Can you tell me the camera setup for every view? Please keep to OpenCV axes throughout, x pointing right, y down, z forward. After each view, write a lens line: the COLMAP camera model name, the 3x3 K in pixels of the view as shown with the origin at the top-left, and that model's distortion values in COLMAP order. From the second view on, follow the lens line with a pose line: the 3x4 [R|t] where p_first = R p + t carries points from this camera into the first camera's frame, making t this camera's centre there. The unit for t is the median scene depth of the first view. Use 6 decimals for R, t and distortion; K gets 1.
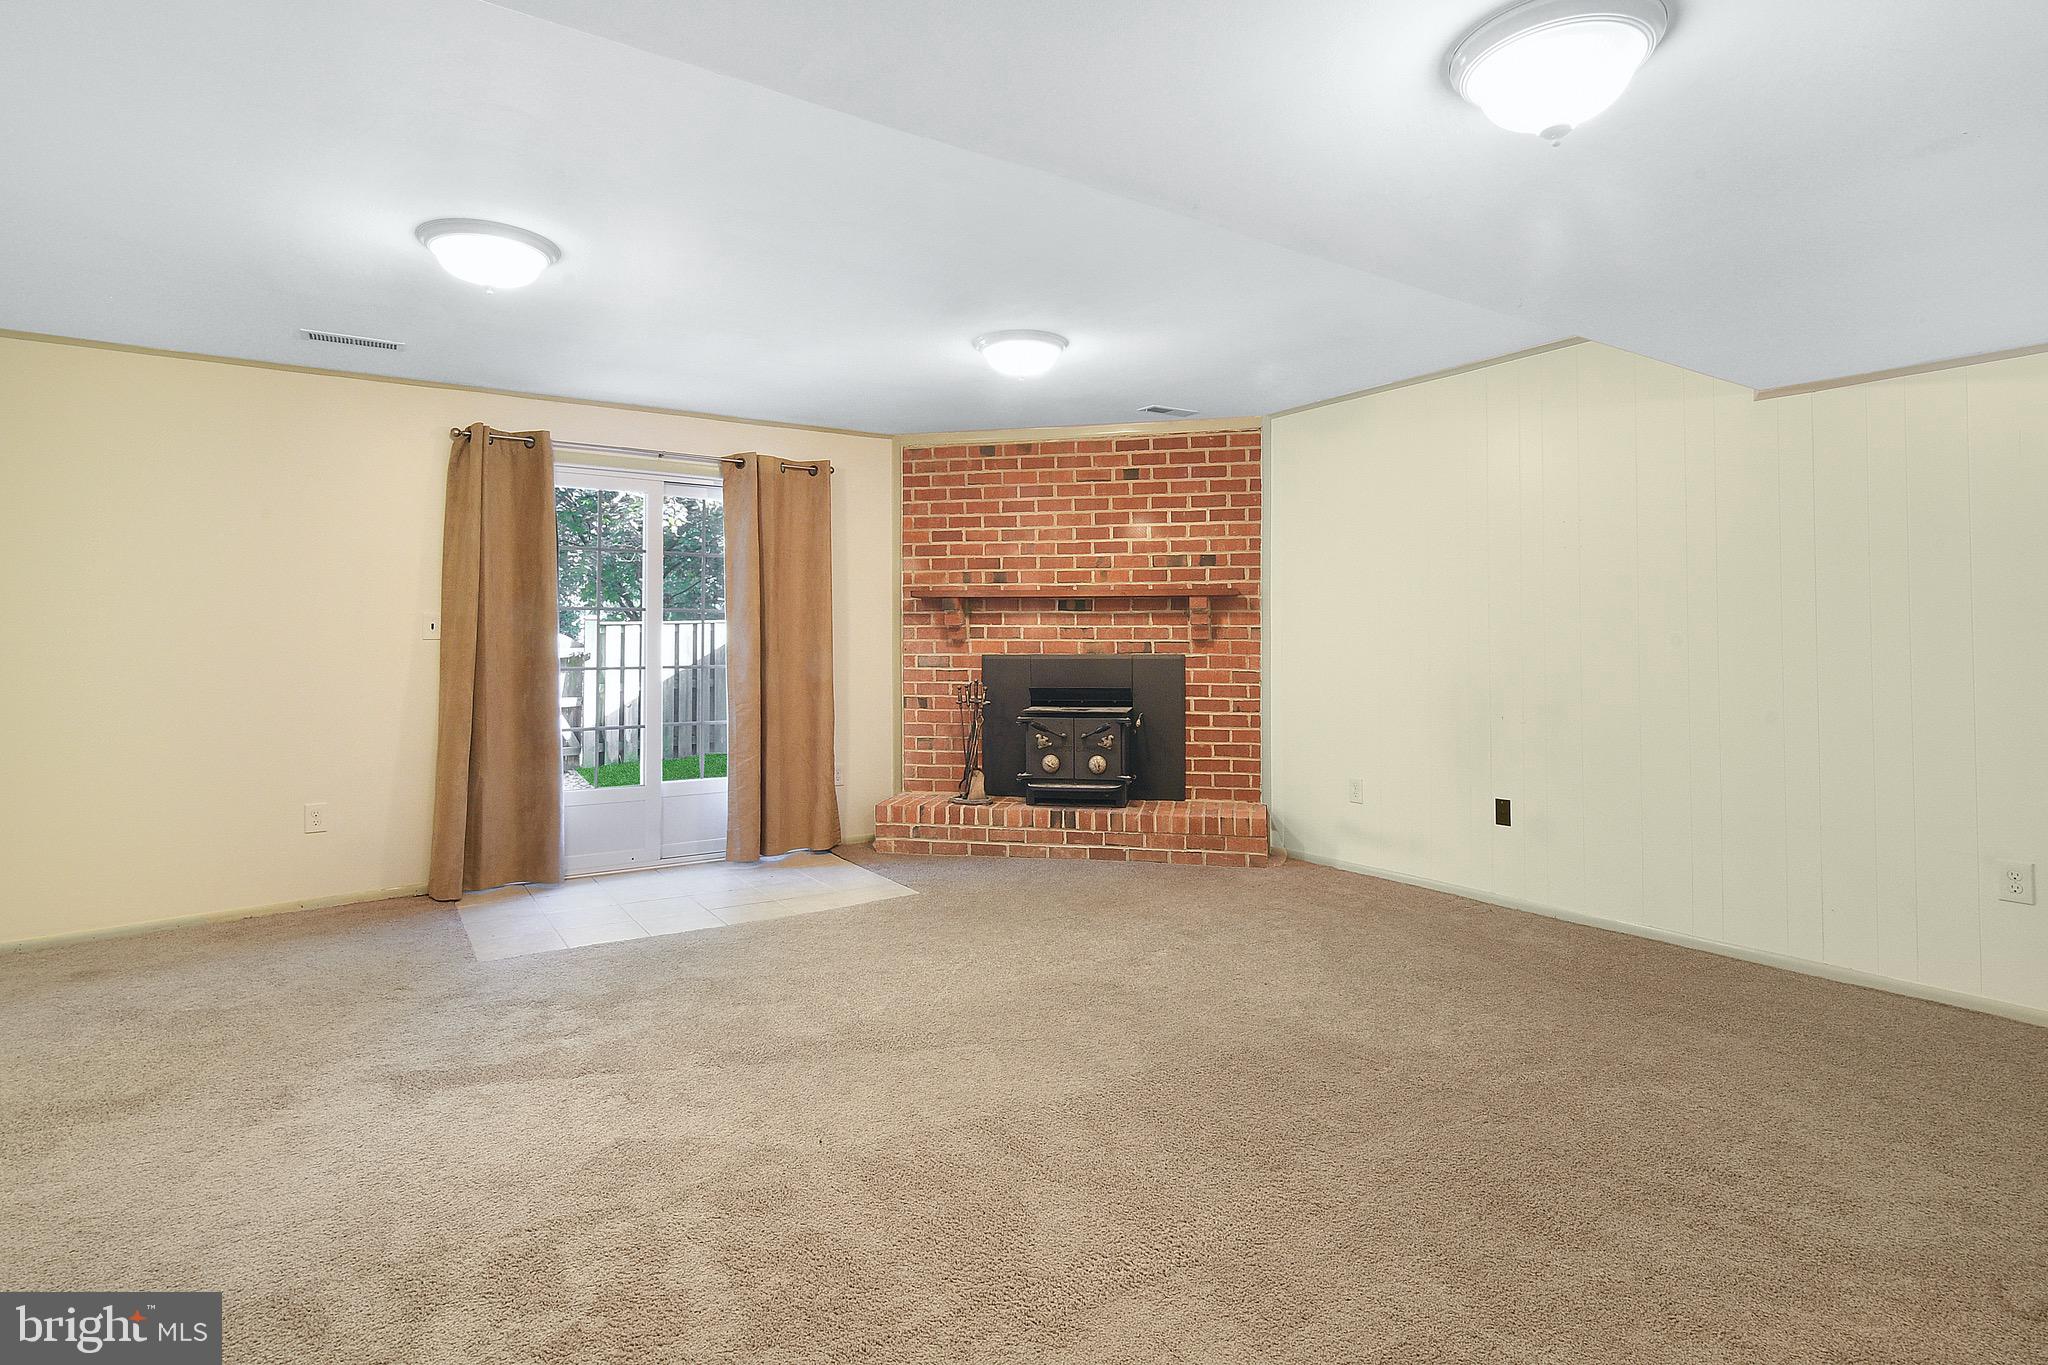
lens RADIAL K [[1010.1, 0, 1042.0], [0, 1010.1, 620.9], [0, 0, 1]] dist [-0.001504, 0.003203]
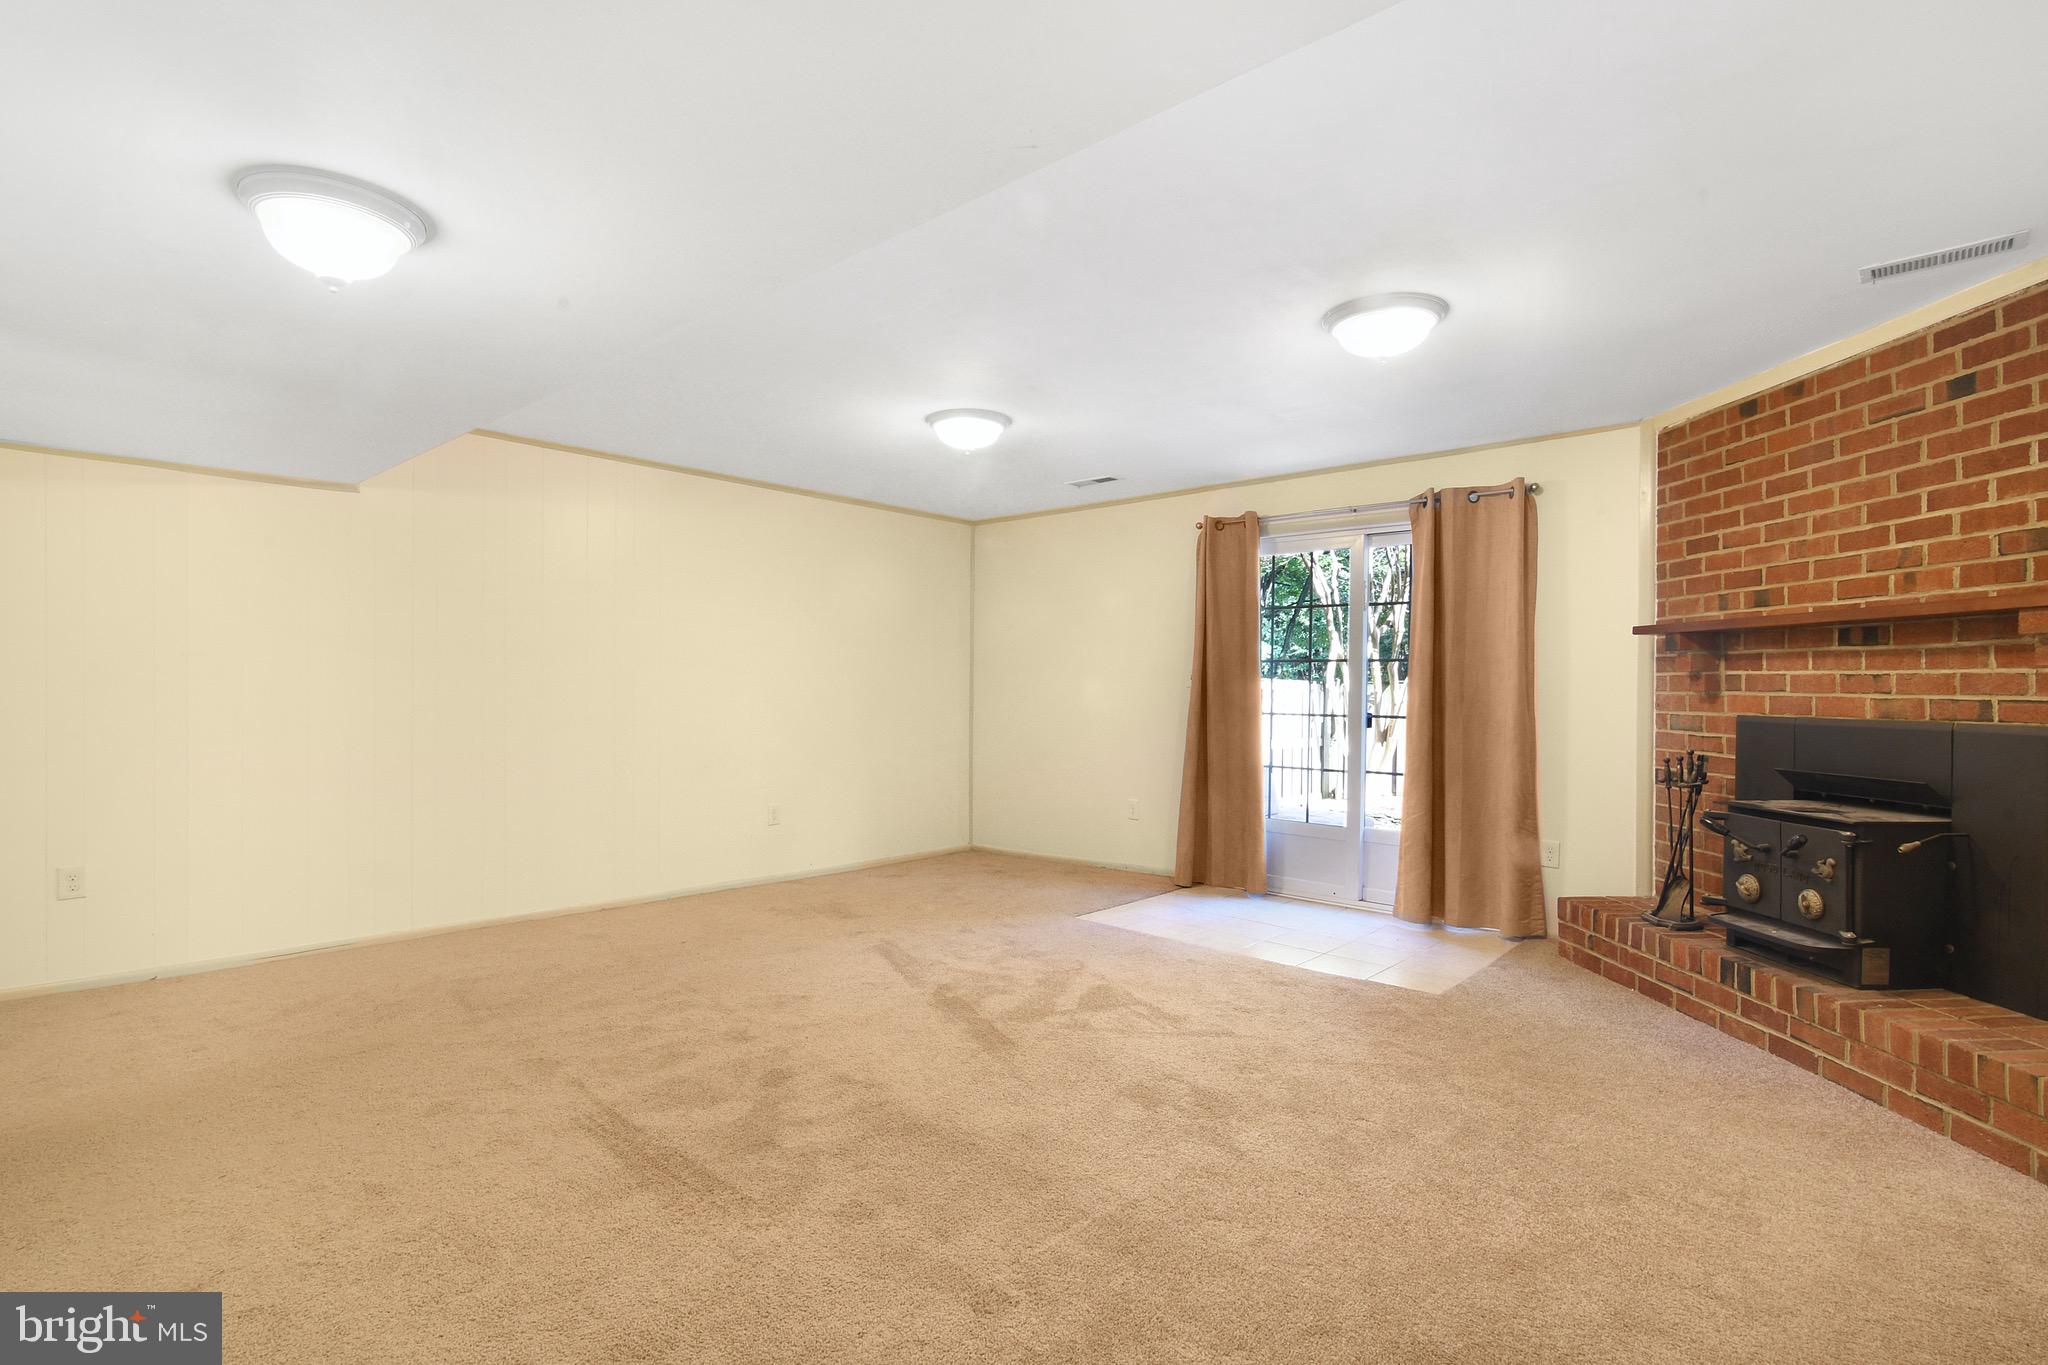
lens RADIAL K [[1010.1, 0, 1031.6], [0, 1010.1, 699.6], [0, 0, 1]] dist [-0.001504, 0.003203]
pose [[0.235999, 0.017139, -0.971602, 0.498643], [0.009728, 0.999753, 0.019999, 0.005127], [0.971705, -0.014171, 0.235774, 0.393722]]
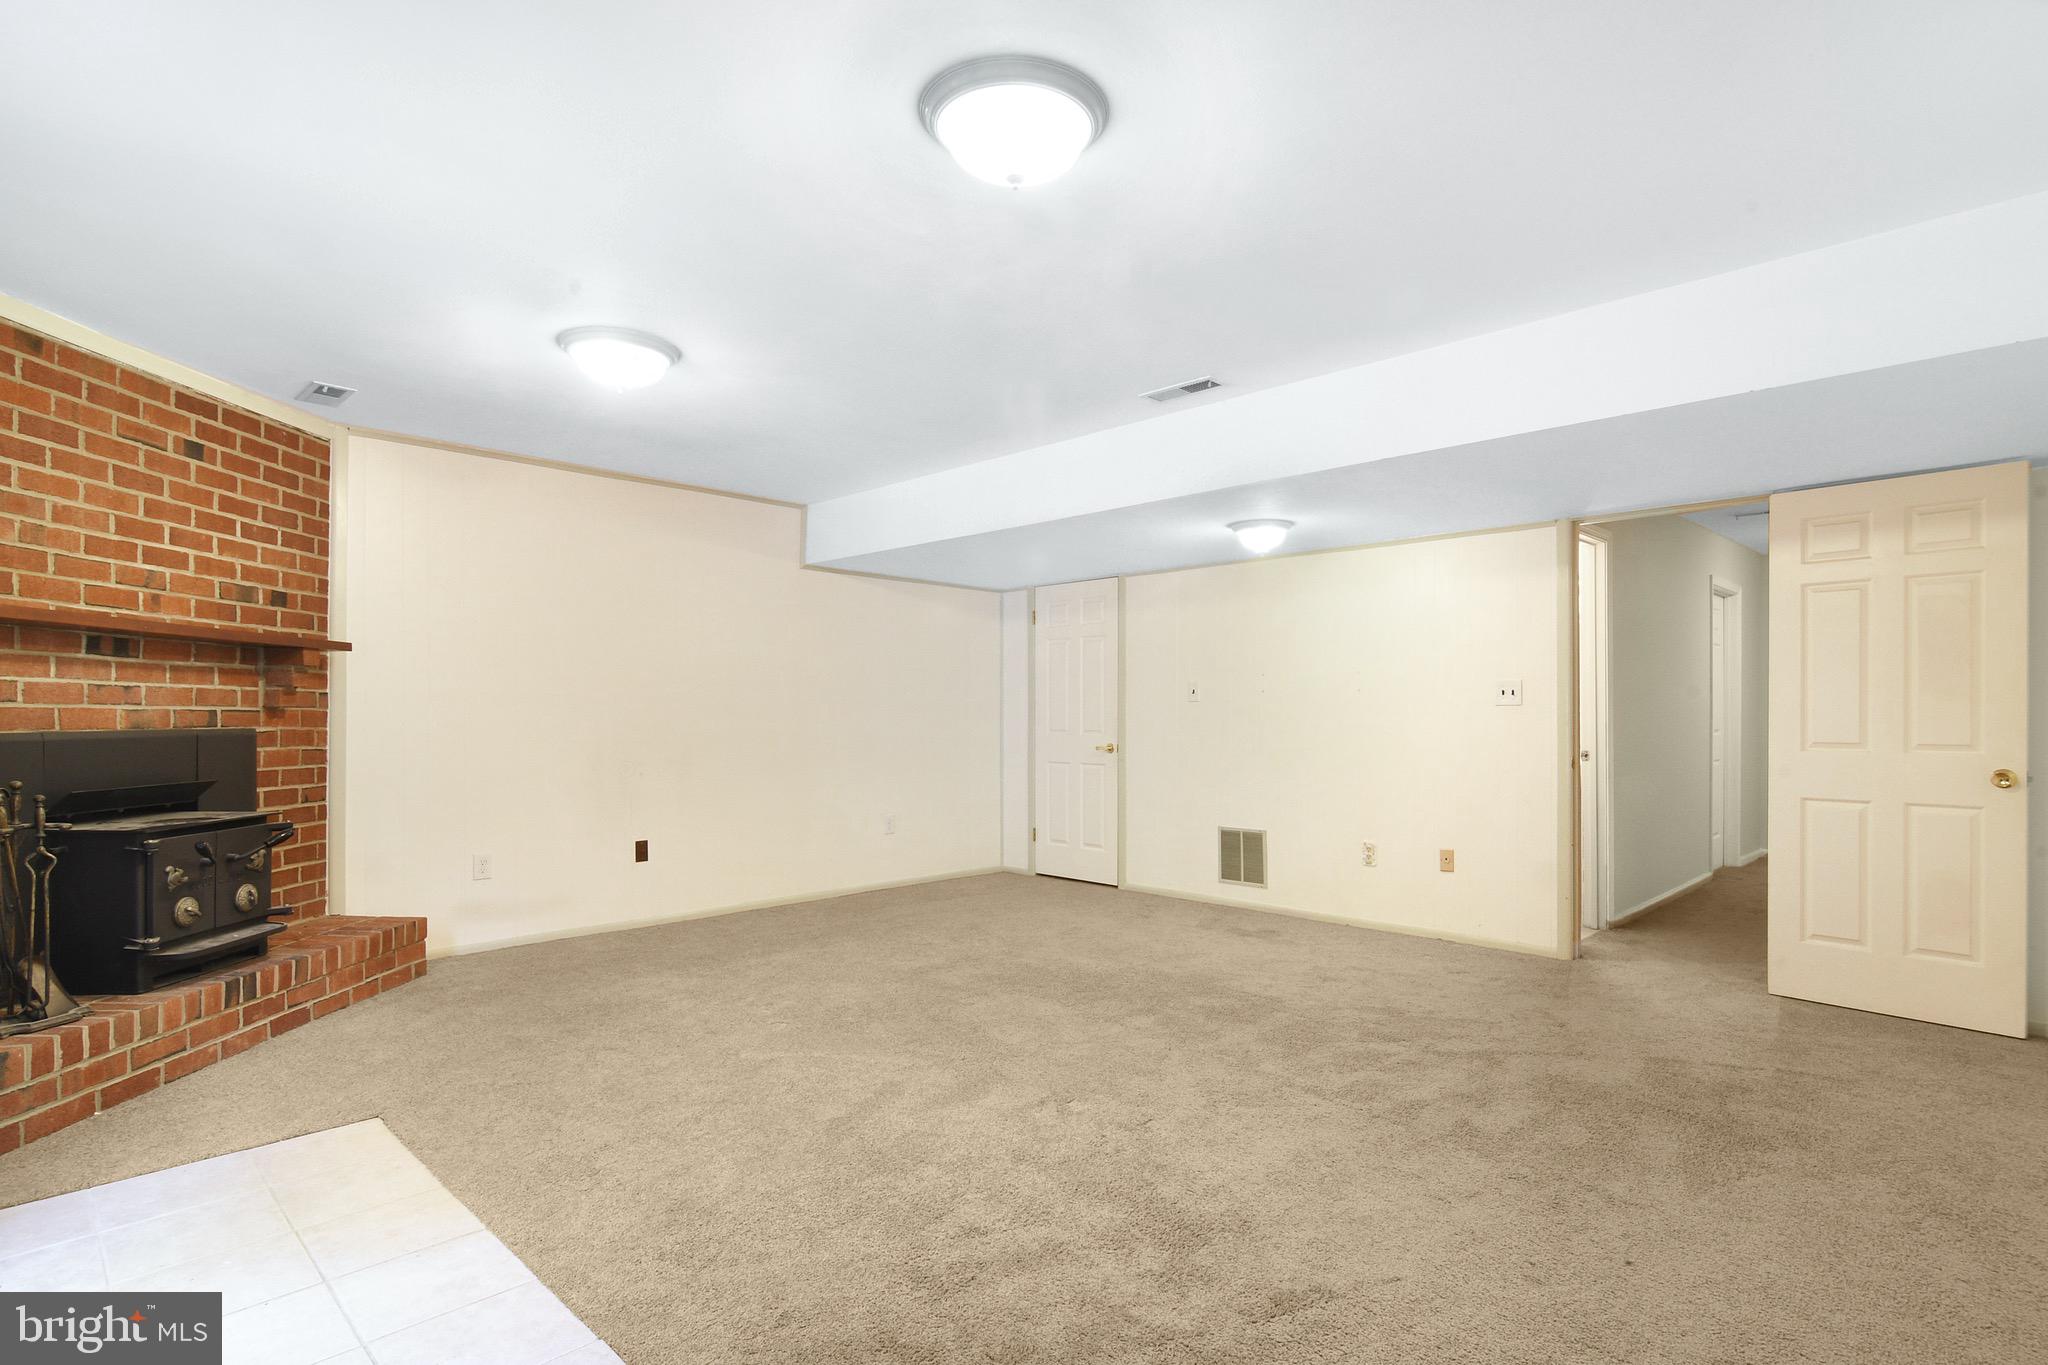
lens RADIAL K [[1010.1, 0, 1040.7], [0, 1010.1, 718.7], [0, 0, 1]] dist [-0.001504, 0.003203]
pose [[-0.191829, -0.001306, 0.981428, -0.652649], [-0.019179, 0.999813, -0.002419, 0.017534], [-0.981241, -0.019286, -0.191818, 0.592715]]
